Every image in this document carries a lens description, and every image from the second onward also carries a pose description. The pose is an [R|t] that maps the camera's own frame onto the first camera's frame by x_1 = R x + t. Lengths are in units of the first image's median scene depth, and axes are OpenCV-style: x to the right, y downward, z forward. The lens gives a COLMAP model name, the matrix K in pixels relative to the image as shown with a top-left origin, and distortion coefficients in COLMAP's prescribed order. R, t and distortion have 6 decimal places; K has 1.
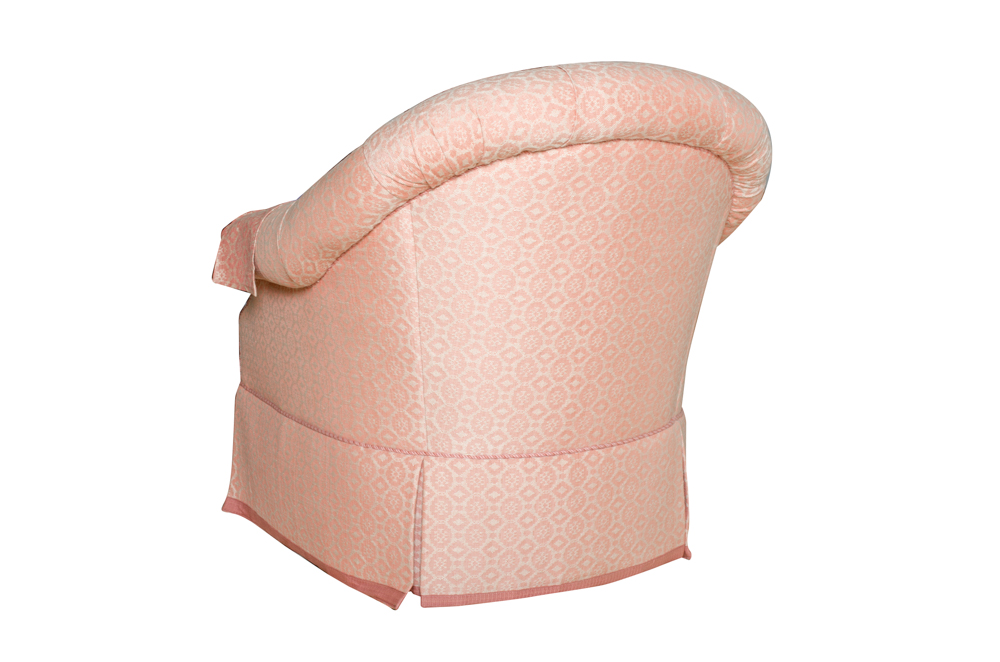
lens RADIAL K [[1235.0, 0, 501.2], [0, 1235.0, 328.6], [0, 0, 1]] dist [-0.059891, 0.000000]
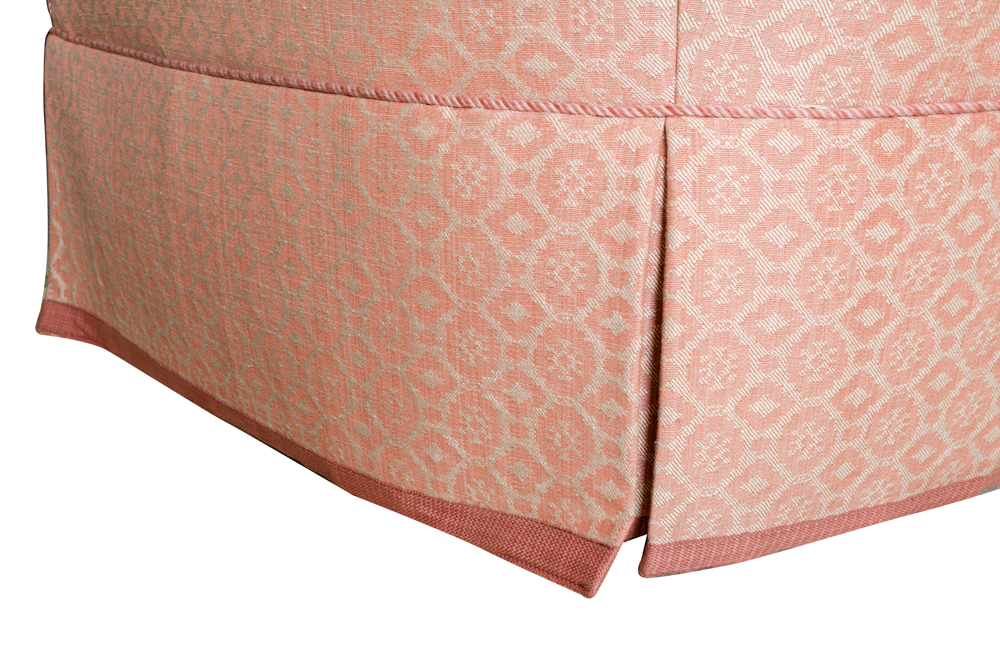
lens RADIAL K [[1235.0, 0, 501.7], [0, 1235.0, 335.0], [0, 0, 1]] dist [-0.059891, 0.000000]
pose [[0.991480, -0.061273, 0.114949, -0.140669], [0.041097, 0.984530, 0.170326, 0.101316], [-0.123607, -0.164151, 0.978660, 0.686188]]
